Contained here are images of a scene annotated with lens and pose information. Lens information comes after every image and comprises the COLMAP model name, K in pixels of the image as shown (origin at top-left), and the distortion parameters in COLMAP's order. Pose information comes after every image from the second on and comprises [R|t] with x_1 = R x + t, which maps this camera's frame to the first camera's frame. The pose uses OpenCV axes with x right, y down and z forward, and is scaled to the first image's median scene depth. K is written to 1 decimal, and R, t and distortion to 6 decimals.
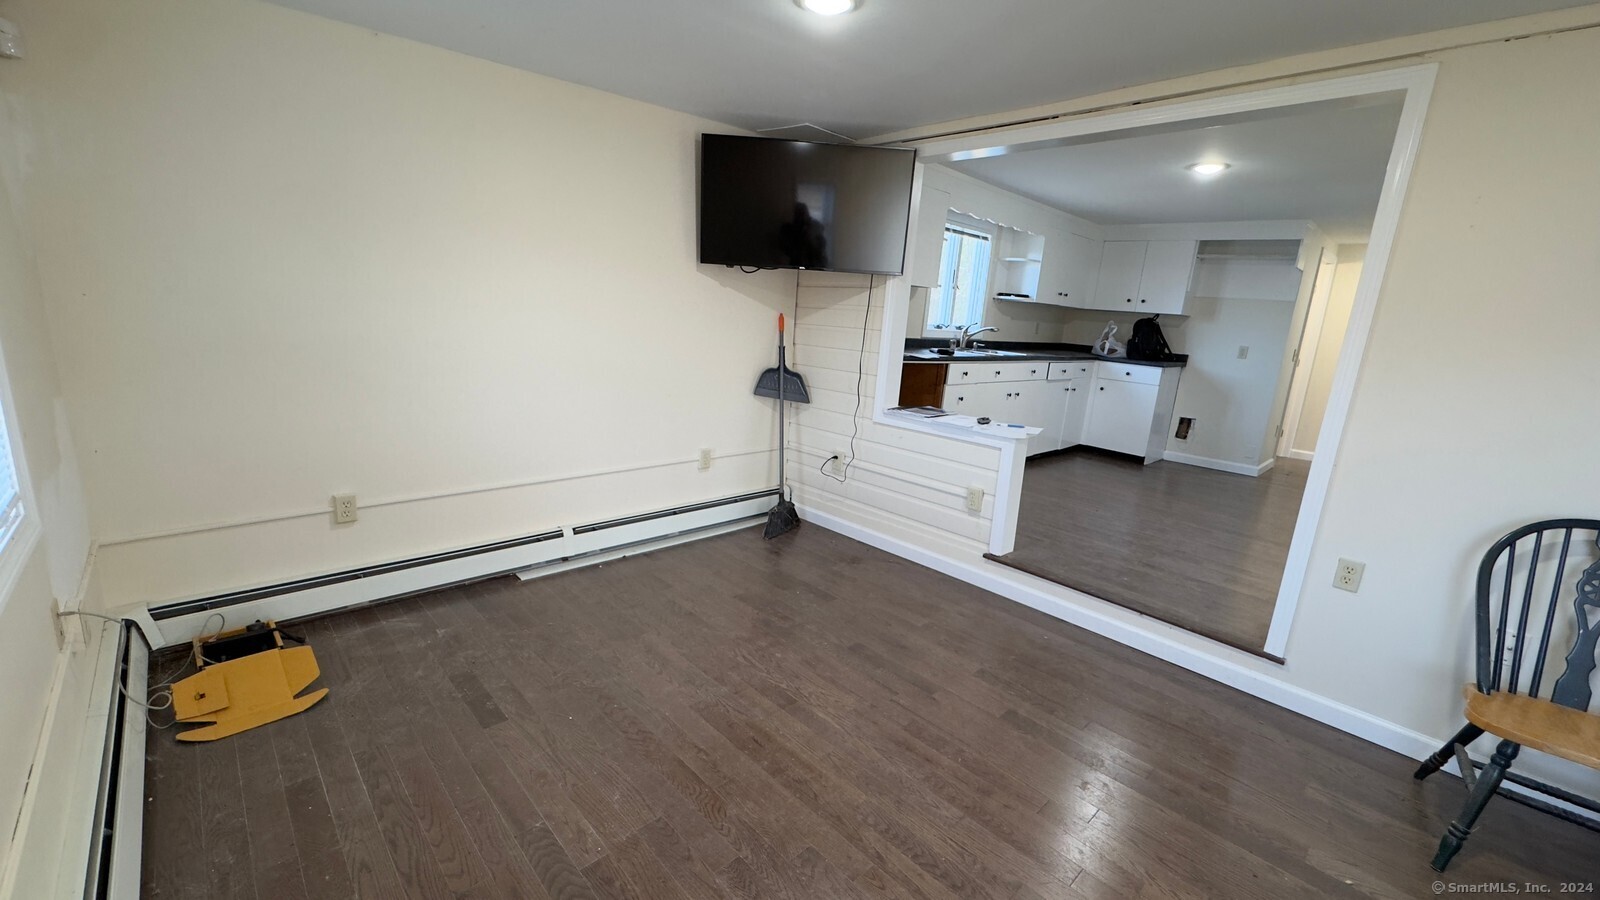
lens RADIAL K [[637.5, 0, 800.0], [0, 637.5, 449.9], [0, 0, 1]] dist [-0.001408, 0.000051]
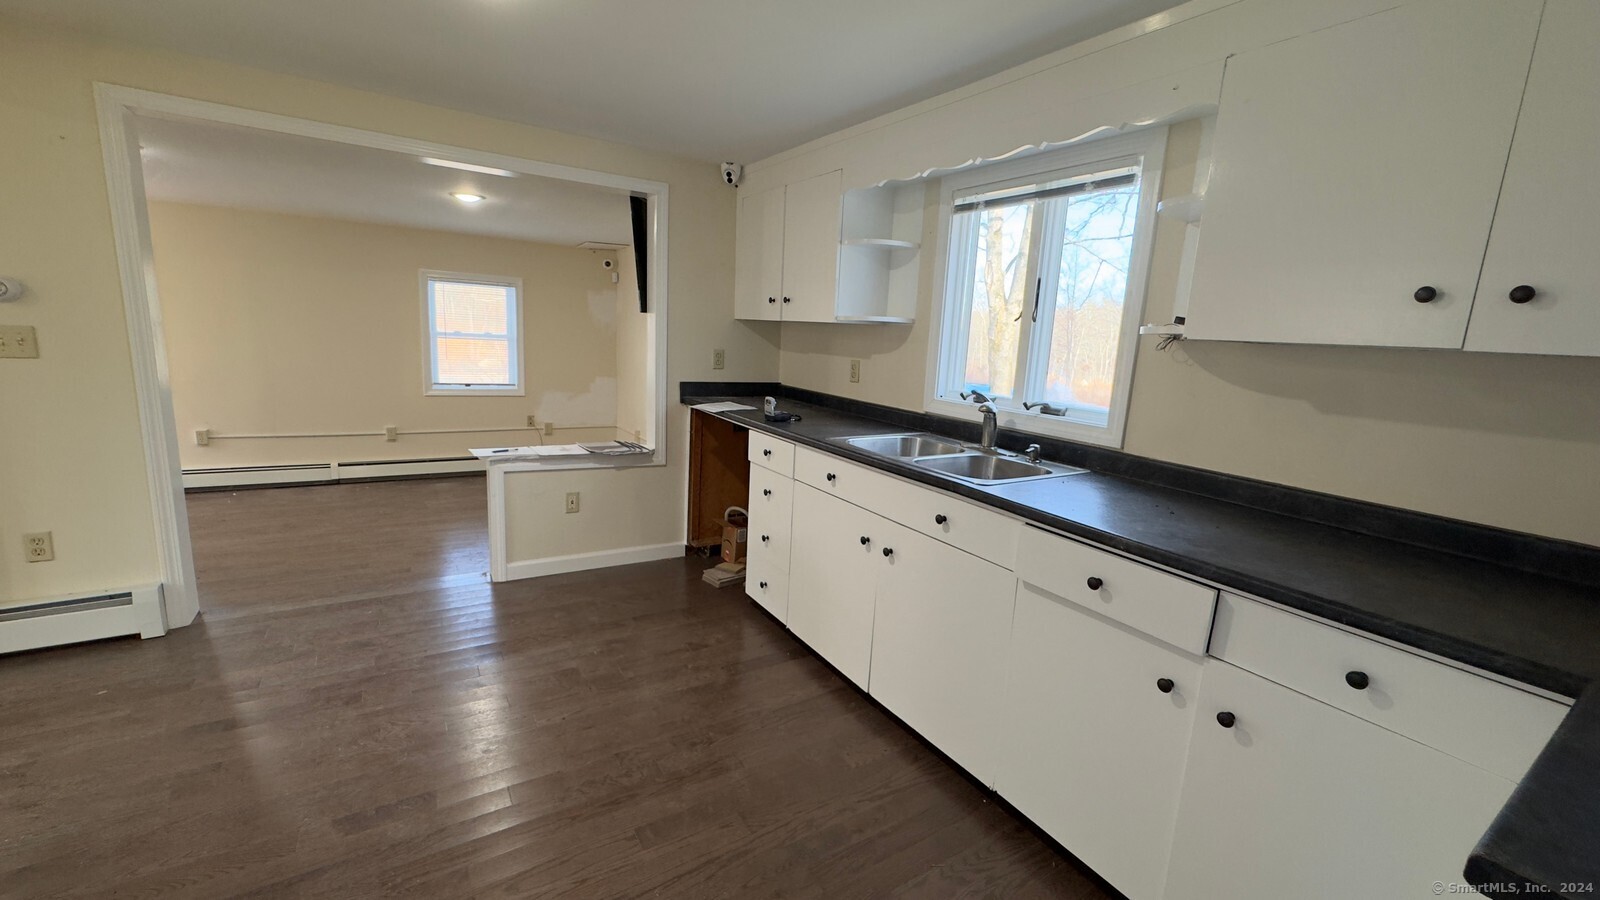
lens RADIAL K [[637.5, 0, 804.7], [0, 637.5, 451.1], [0, 0, 1]] dist [-0.001408, 0.000051]
pose [[-0.189230, 0.098721, -0.976958, 1.470228], [-0.279753, 0.948280, 0.150009, -0.382573], [0.941239, 0.301693, -0.151826, 1.930127]]
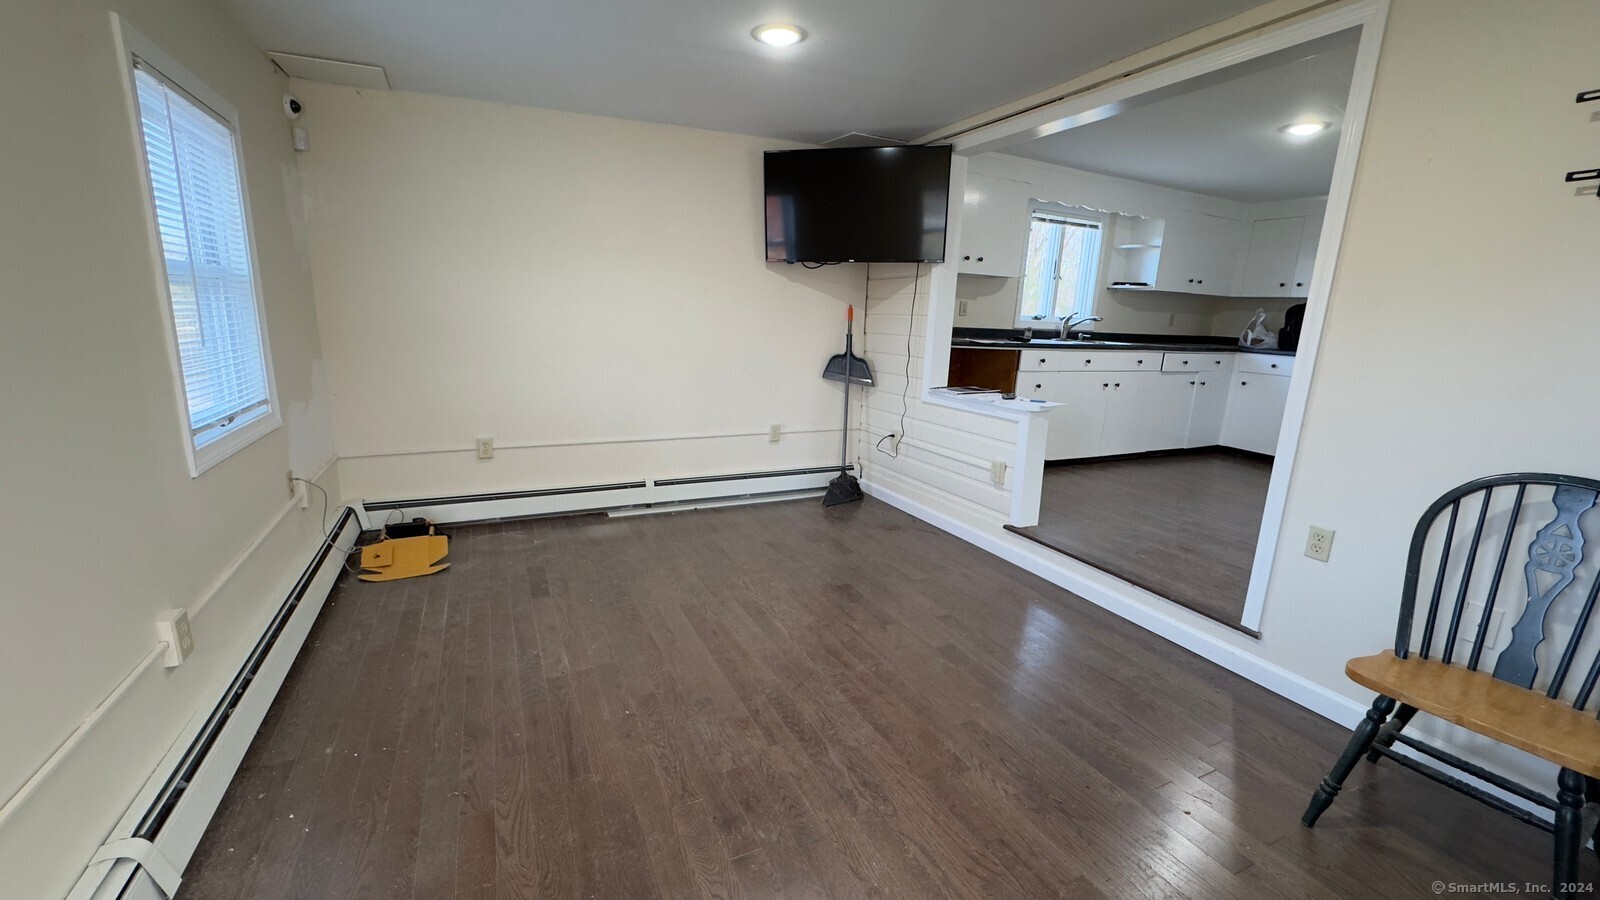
lens RADIAL K [[637.5, 0, 799.5], [0, 637.5, 450.1], [0, 0, 1]] dist [-0.001408, 0.000051]
pose [[0.952245, 0.034030, -0.303431, 0.350317], [-0.040930, 0.999027, -0.016408, 0.089987], [0.302578, 0.028044, 0.952712, -0.109405]]
